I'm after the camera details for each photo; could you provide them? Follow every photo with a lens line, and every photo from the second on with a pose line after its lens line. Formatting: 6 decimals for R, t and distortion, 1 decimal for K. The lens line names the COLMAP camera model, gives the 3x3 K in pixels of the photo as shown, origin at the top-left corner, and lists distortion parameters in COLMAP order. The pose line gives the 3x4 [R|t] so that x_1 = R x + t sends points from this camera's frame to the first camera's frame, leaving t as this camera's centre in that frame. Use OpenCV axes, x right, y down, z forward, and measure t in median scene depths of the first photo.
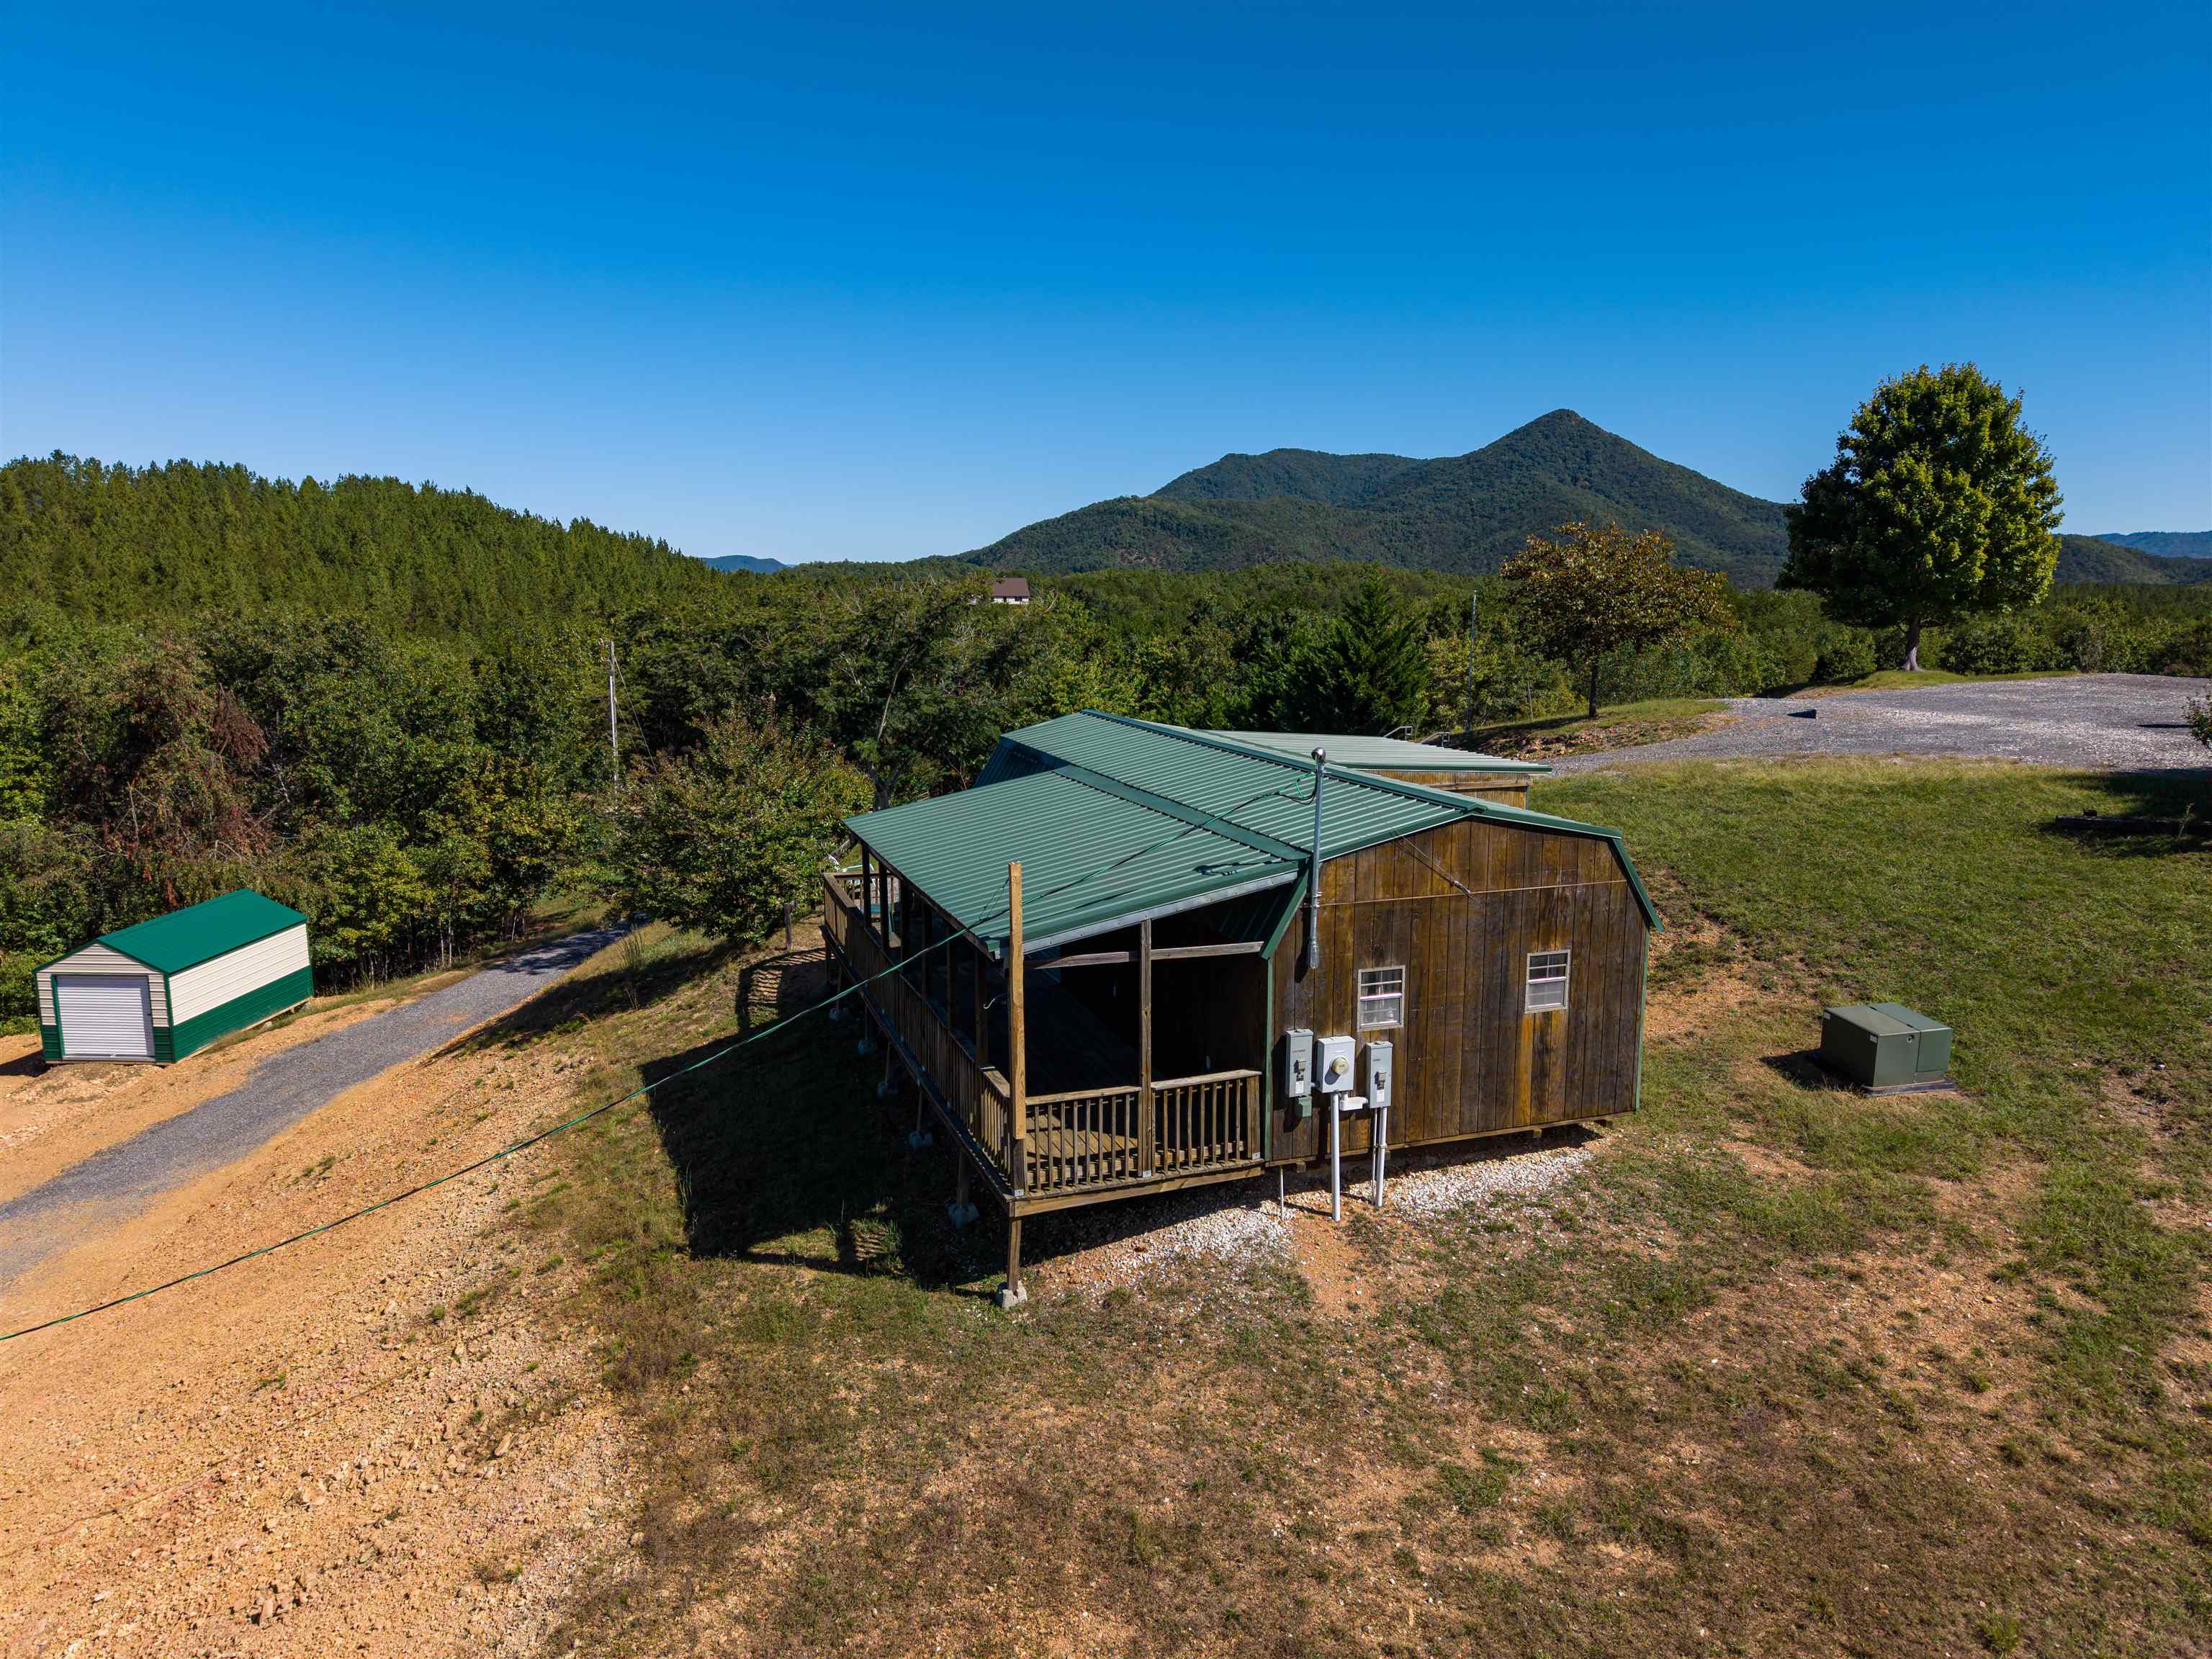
lens RADIAL K [[1555.0, 0, 1109.6], [0, 1555.0, 808.8], [0, 0, 1]] dist [0.053146, -0.071046]
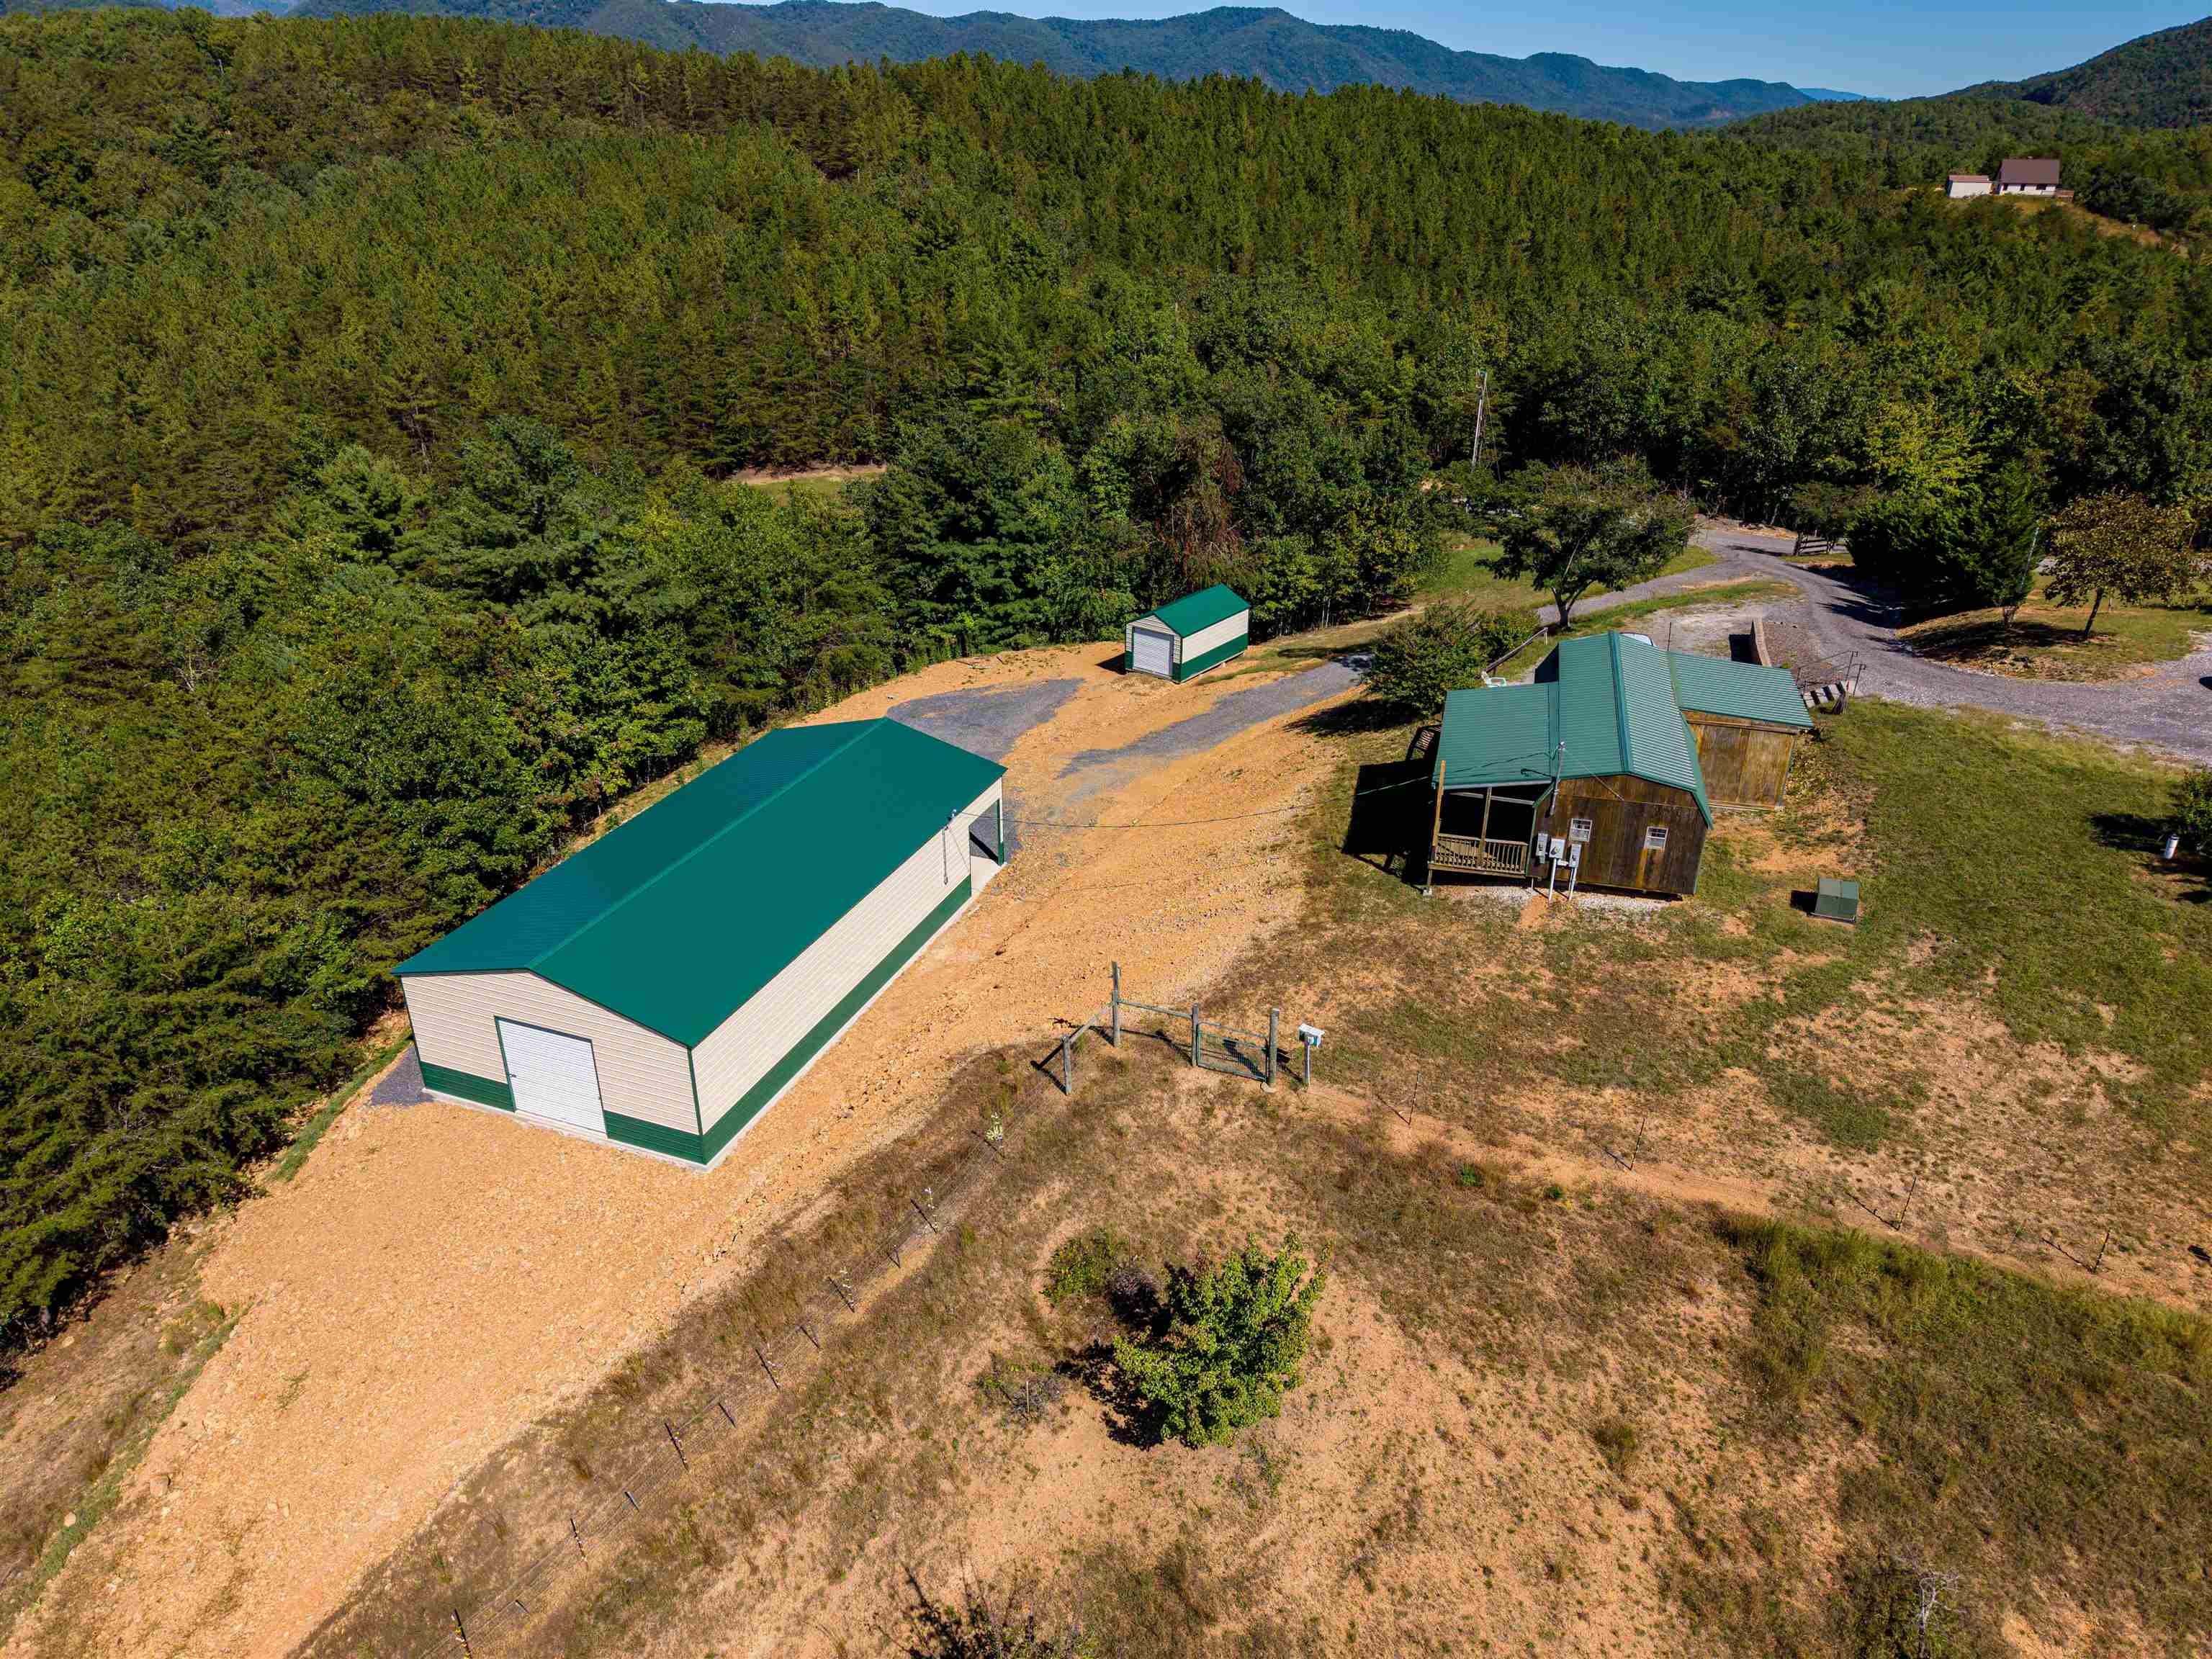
lens RADIAL K [[1527.0, 0, 1106.0], [0, 1527.0, 829.5], [0, 0, 1]] dist [-0.100209, -0.000977]
pose [[0.832949, 0.254098, -0.491559, 0.719905], [-0.106446, 0.945320, 0.308284, -0.558363], [0.543015, -0.204461, 0.814451, -1.482493]]
